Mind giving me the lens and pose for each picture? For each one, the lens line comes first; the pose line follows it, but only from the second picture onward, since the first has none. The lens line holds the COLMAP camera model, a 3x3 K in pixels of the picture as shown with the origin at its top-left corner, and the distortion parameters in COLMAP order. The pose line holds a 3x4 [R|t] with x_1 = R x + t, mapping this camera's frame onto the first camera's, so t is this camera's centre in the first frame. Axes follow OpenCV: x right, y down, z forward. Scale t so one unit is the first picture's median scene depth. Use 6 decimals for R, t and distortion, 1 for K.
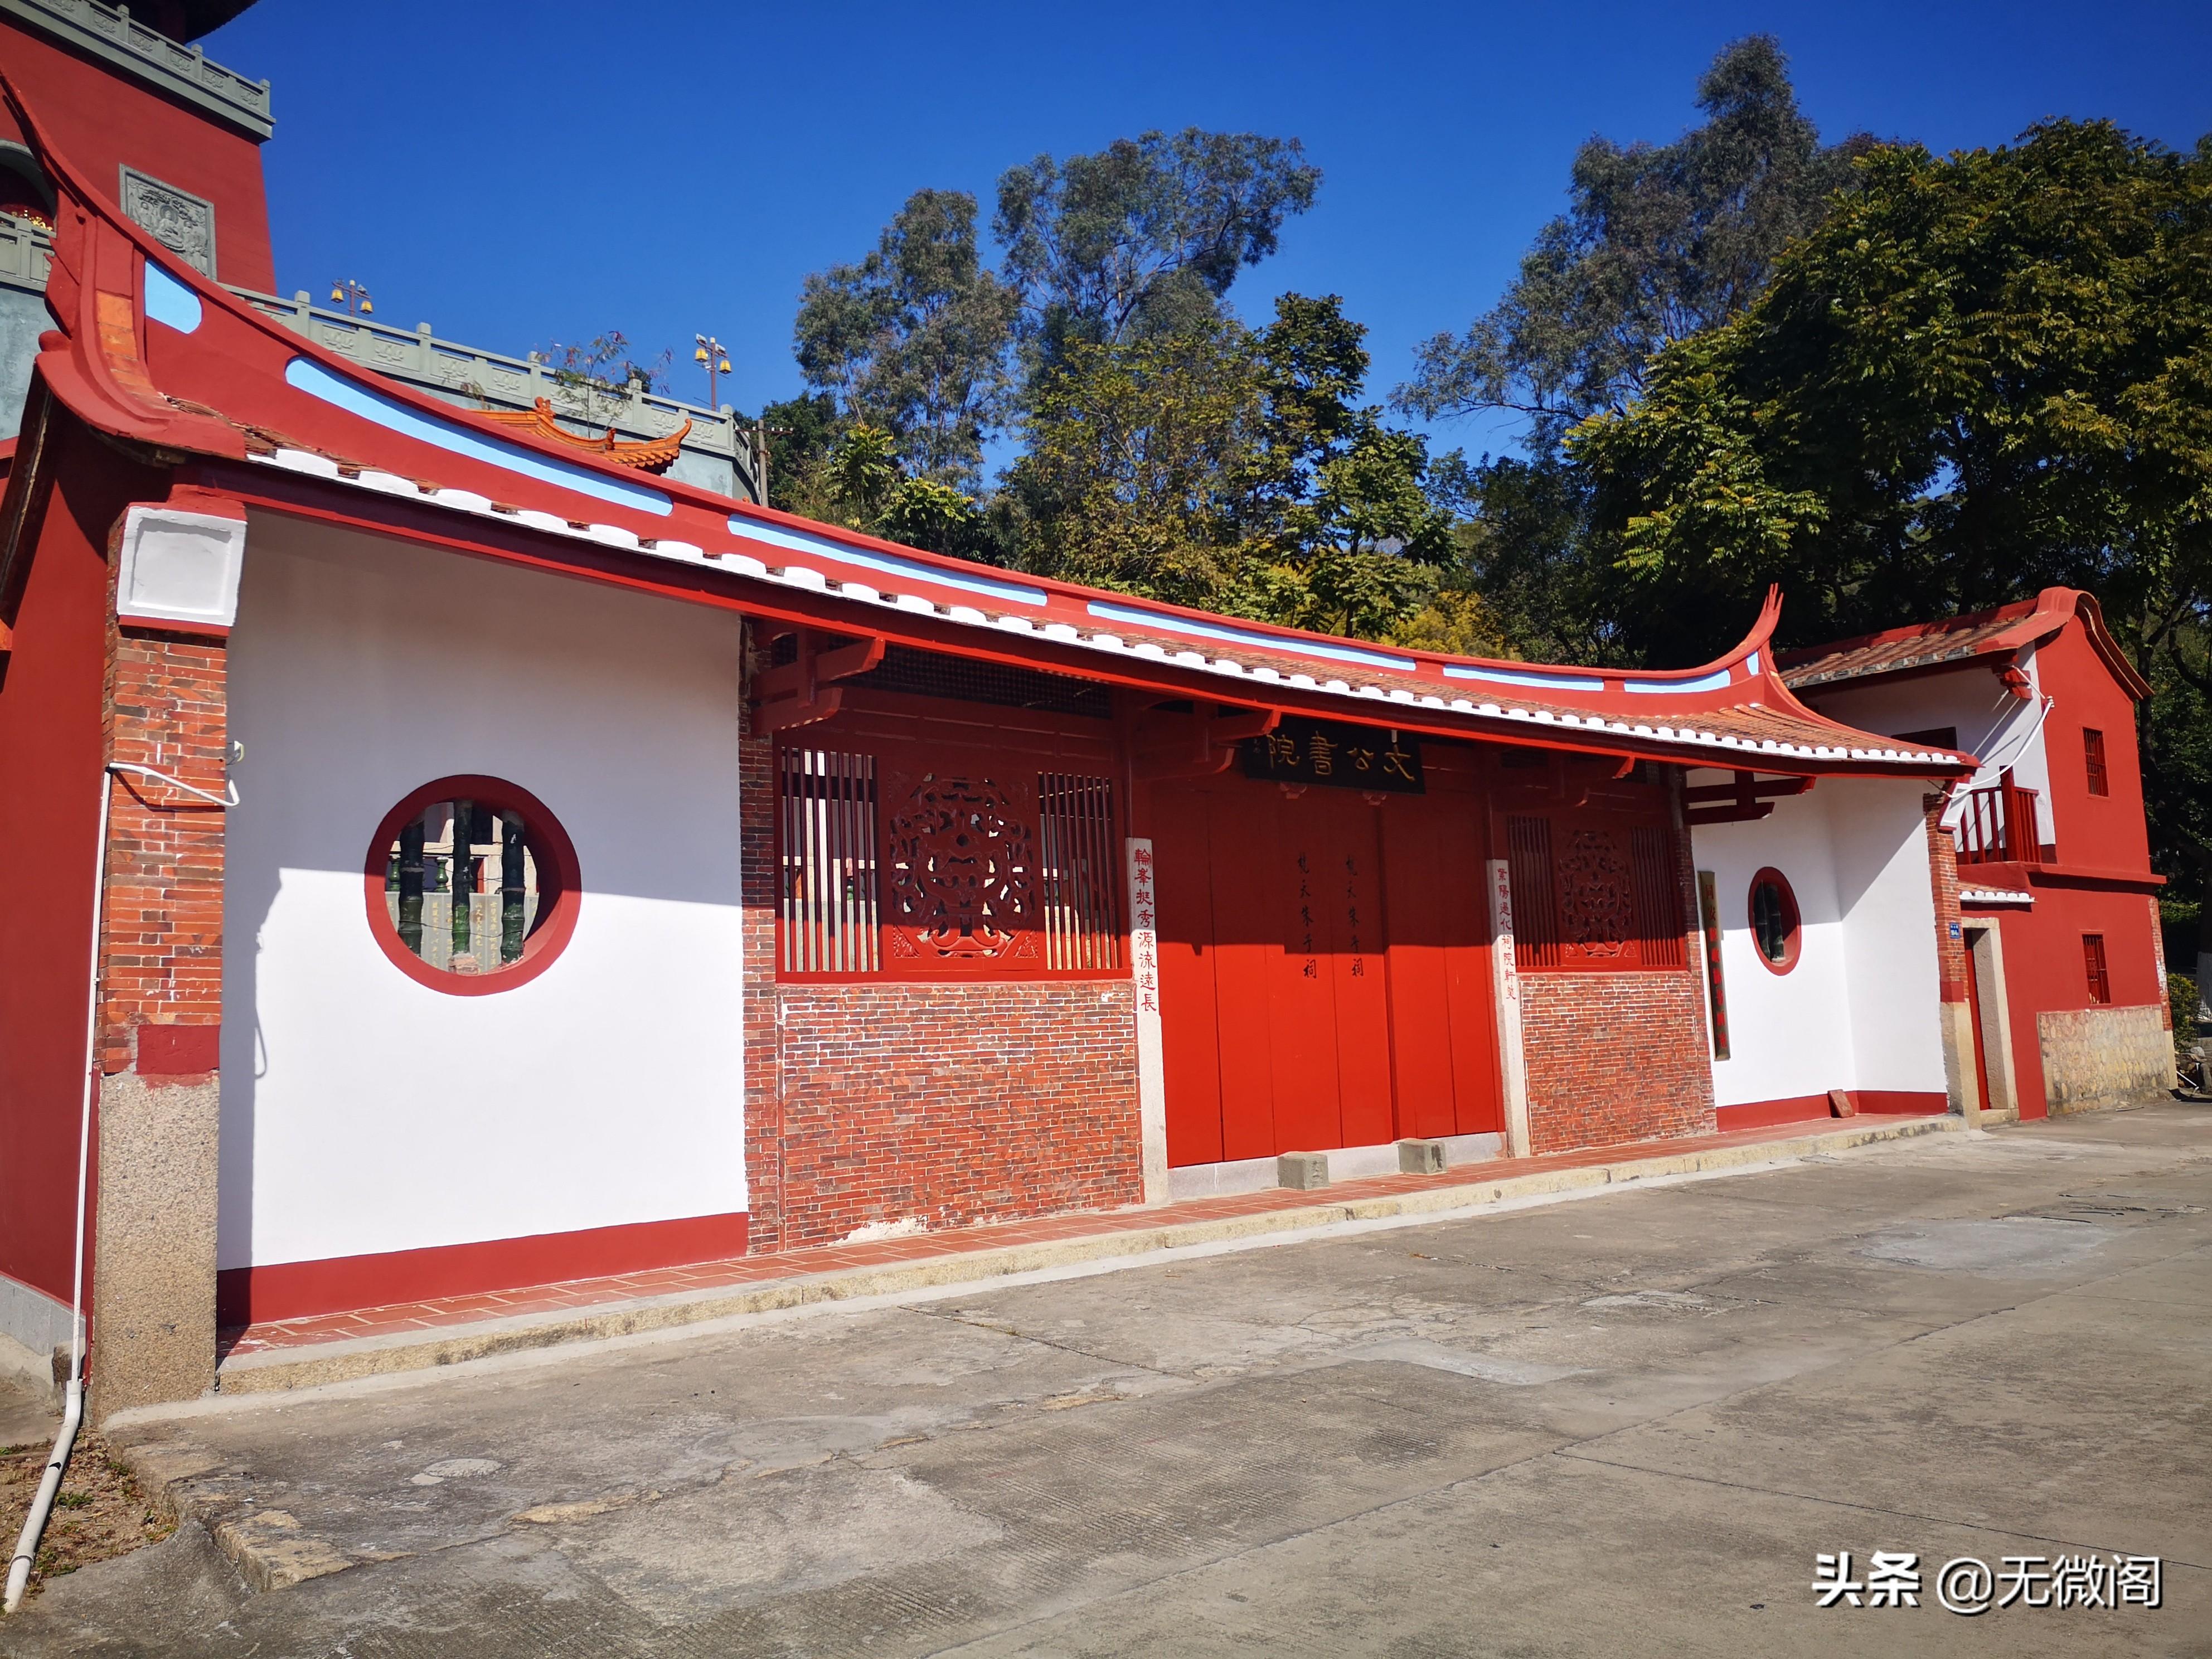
lens RADIAL K [[1549.8, 0, 1108.9], [0, 1549.8, 894.4], [0, 0, 1]] dist [0.026571, 0.000165]
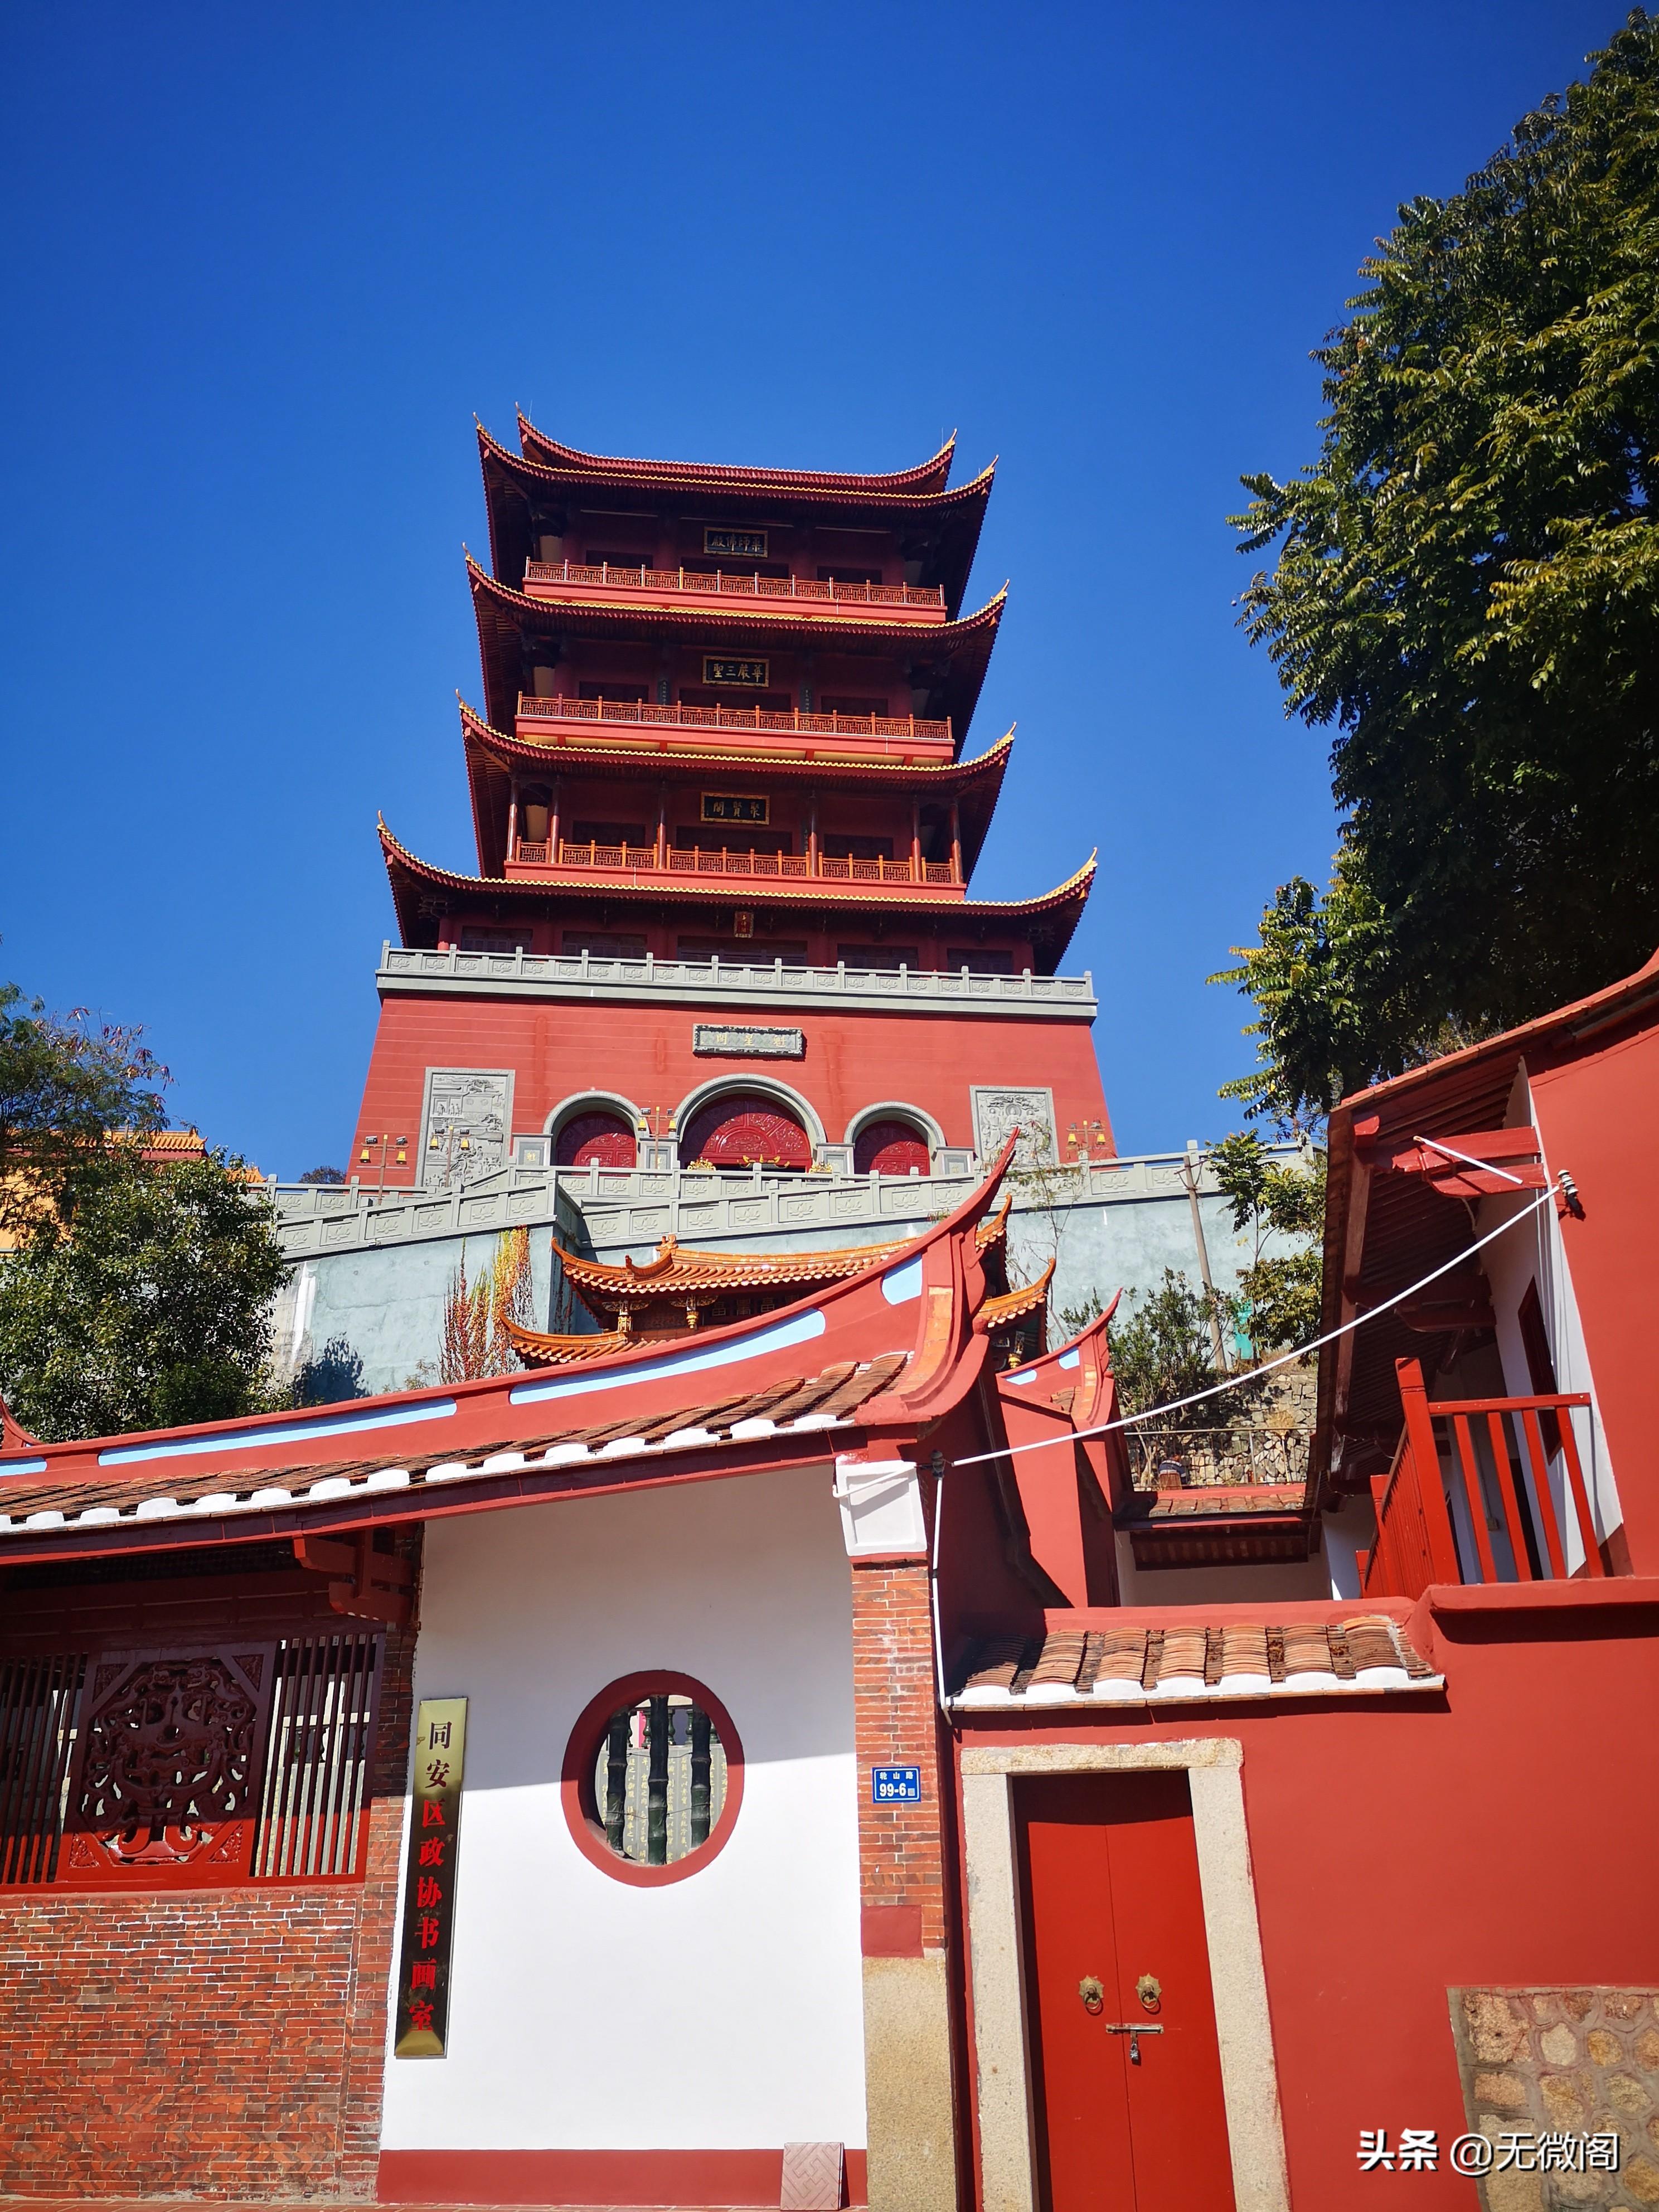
lens RADIAL K [[1712.1, 0, 760.5], [0, 1712.1, 1044.2], [0, 0, 1]] dist [0.090404, -0.111600]
pose [[0.575440, -0.359035, -0.734821, 1.075970], [0.062855, 0.915244, -0.397967, 0.029807], [0.815425, 0.182819, 0.549235, 0.696314]]
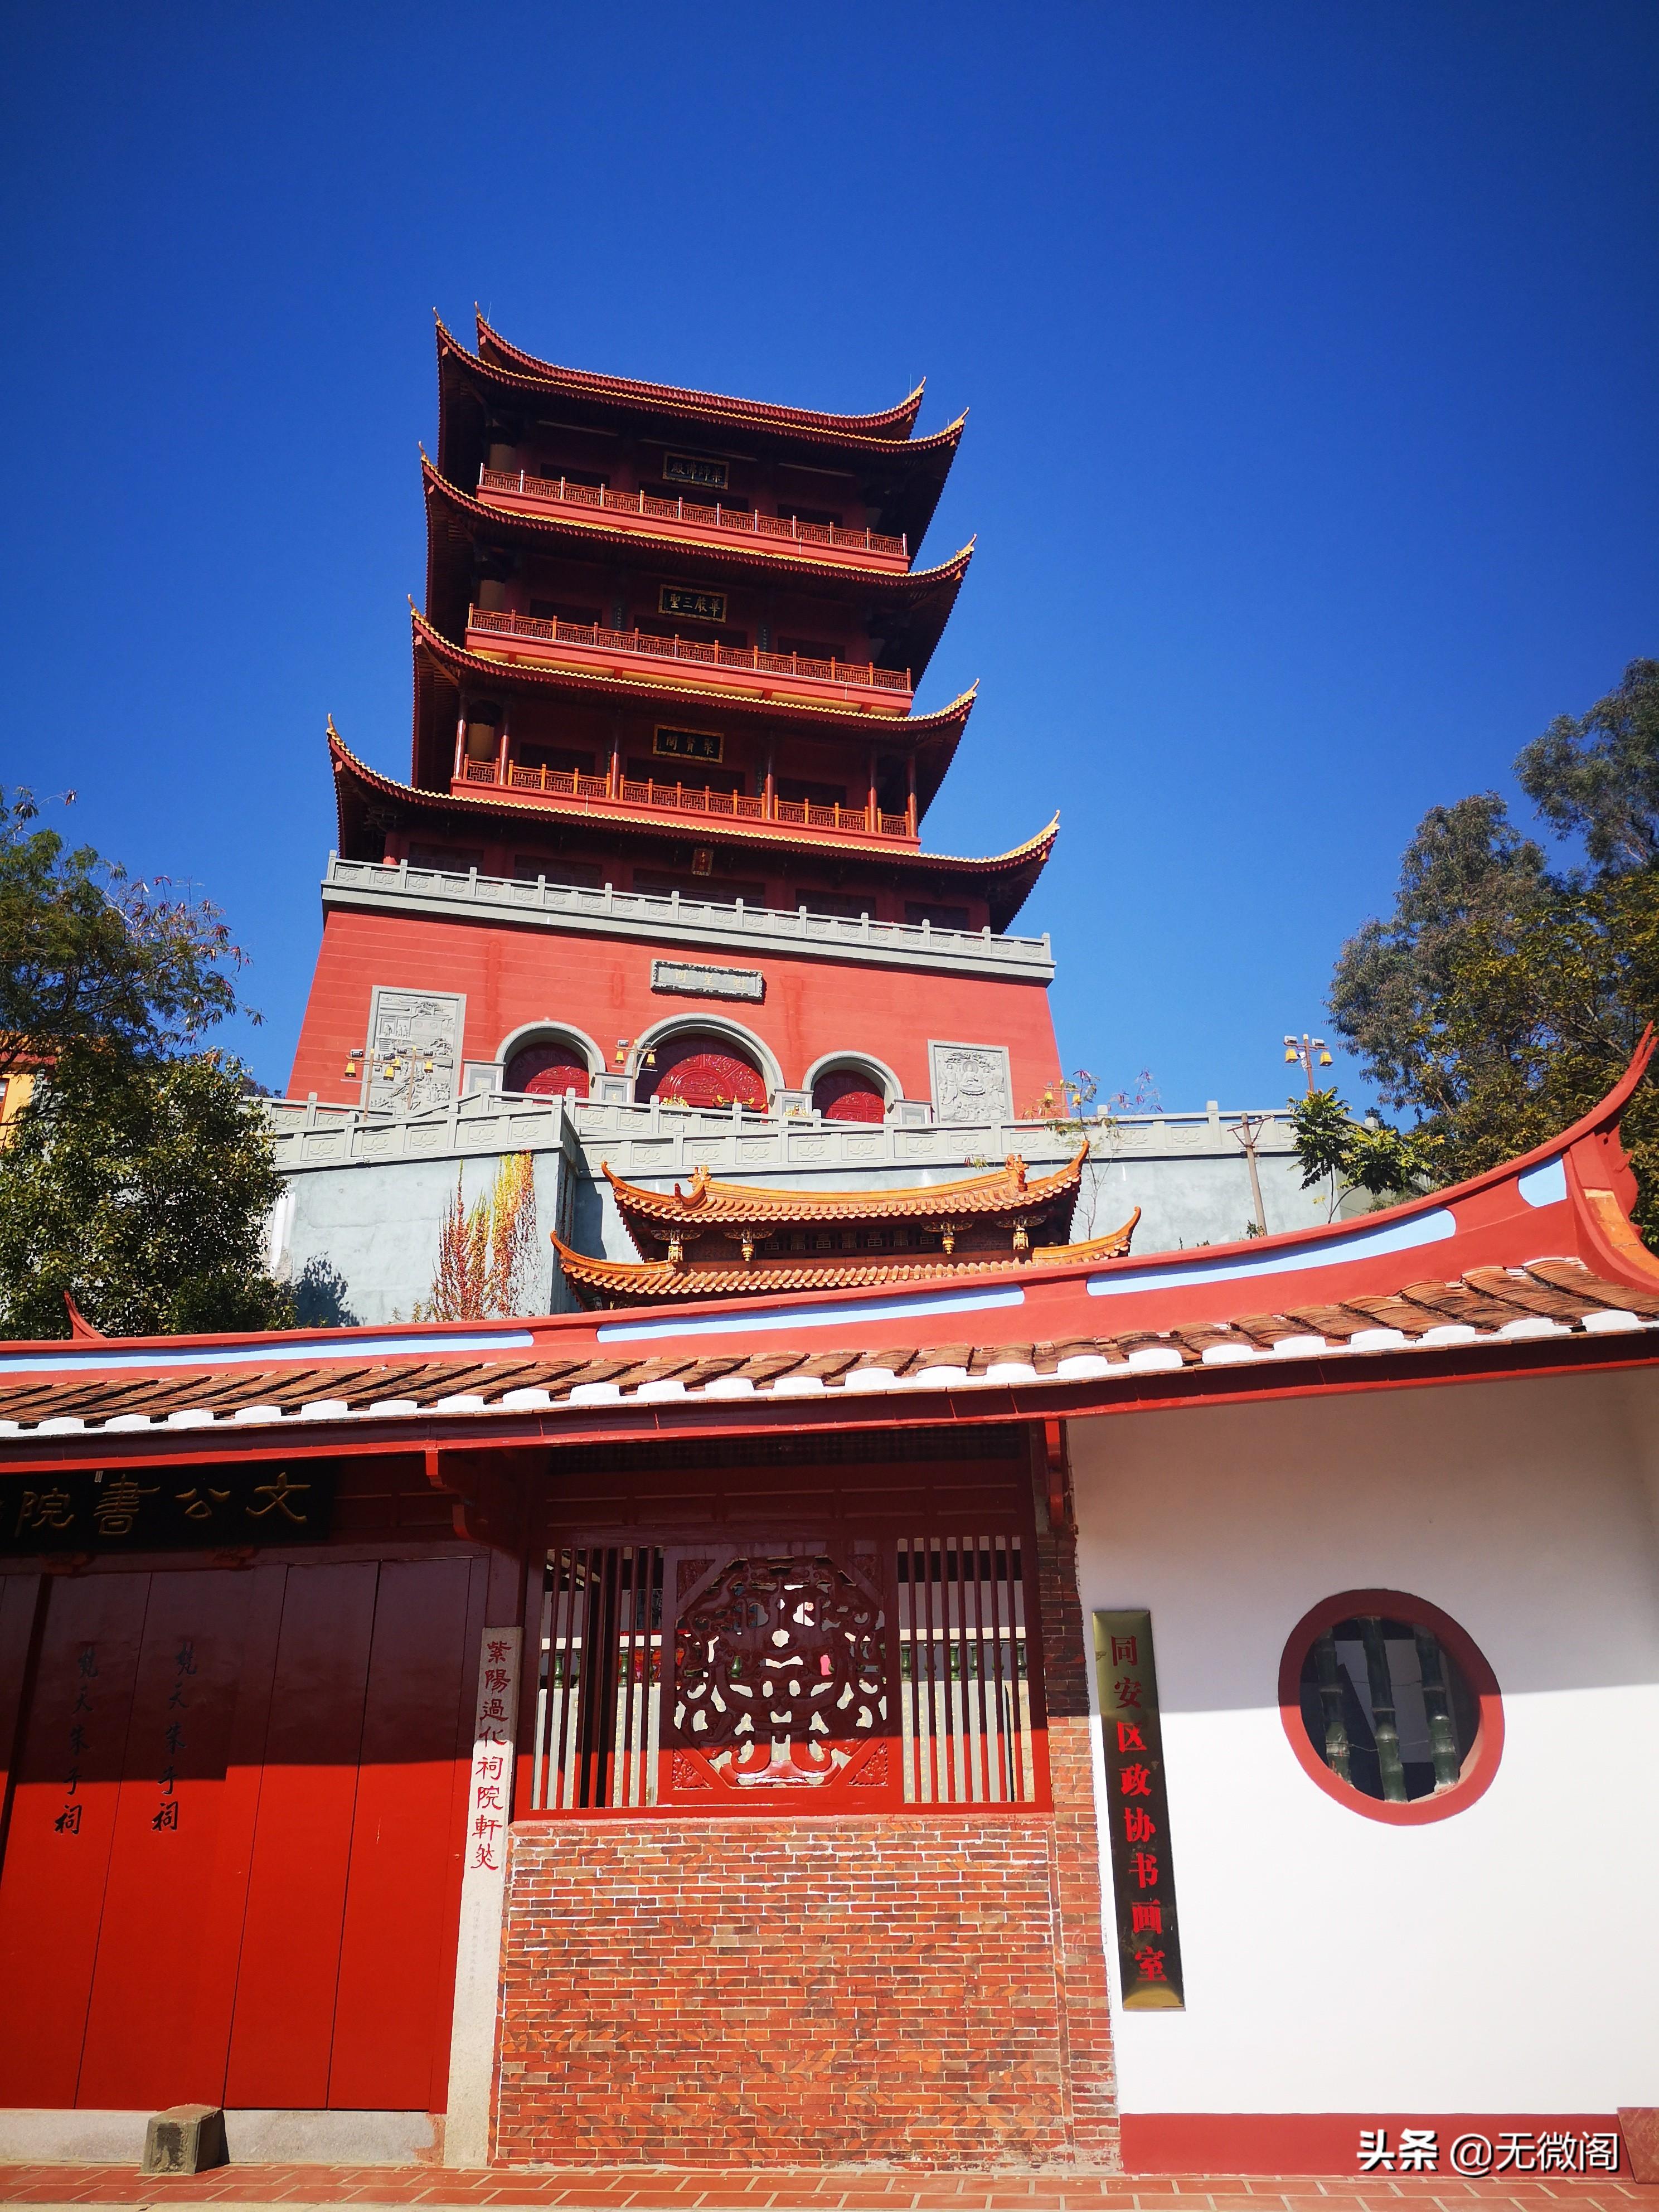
lens RADIAL K [[1712.1, 0, 760.5], [0, 1712.1, 1044.2], [0, 0, 1]] dist [0.090404, -0.111600]
pose [[0.671184, -0.303931, -0.676120, 0.791431], [0.046113, 0.927436, -0.371127, 0.021162], [0.739855, 0.217917, 0.636495, 0.490453]]
